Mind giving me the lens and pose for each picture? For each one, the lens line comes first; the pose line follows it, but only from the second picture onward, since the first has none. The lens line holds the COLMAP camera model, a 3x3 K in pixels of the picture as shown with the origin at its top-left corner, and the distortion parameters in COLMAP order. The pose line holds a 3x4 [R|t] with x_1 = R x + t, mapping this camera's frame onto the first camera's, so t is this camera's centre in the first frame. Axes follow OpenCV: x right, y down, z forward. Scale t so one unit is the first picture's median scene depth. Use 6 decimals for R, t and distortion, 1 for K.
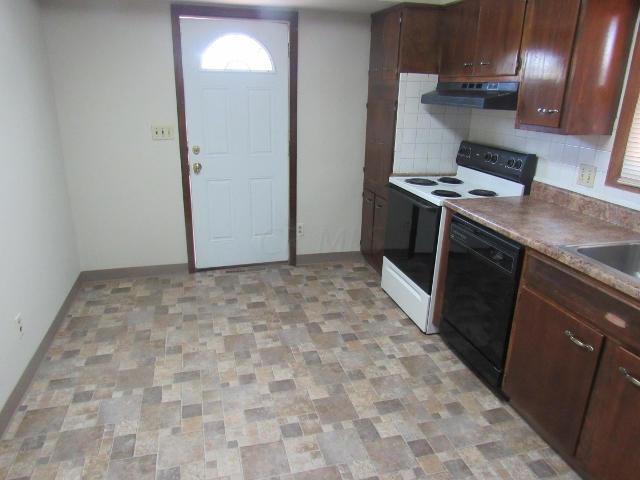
lens RADIAL K [[459.1, 0, 321.6], [0, 459.1, 239.7], [0, 0, 1]] dist [-0.019151, -0.003945]
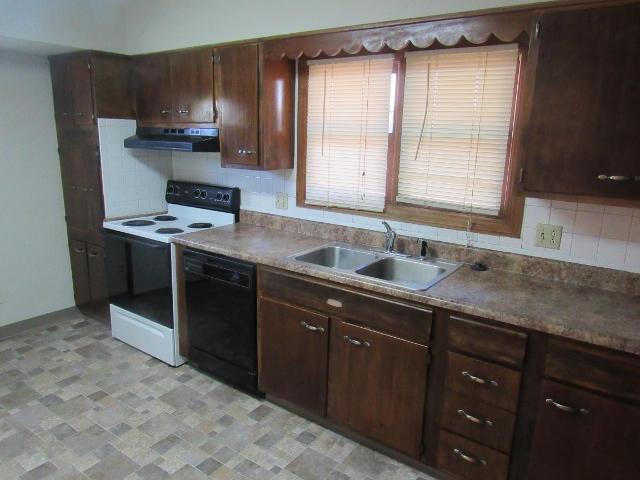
lens RADIAL K [[459.1, 0, 319.1], [0, 459.1, 240.3], [0, 0, 1]] dist [-0.019151, -0.003945]
pose [[0.776770, -0.152307, 0.611090, -0.122995], [0.196394, 0.980511, -0.005260, -0.005750], [-0.598380, 0.124100, 0.791543, -0.051504]]
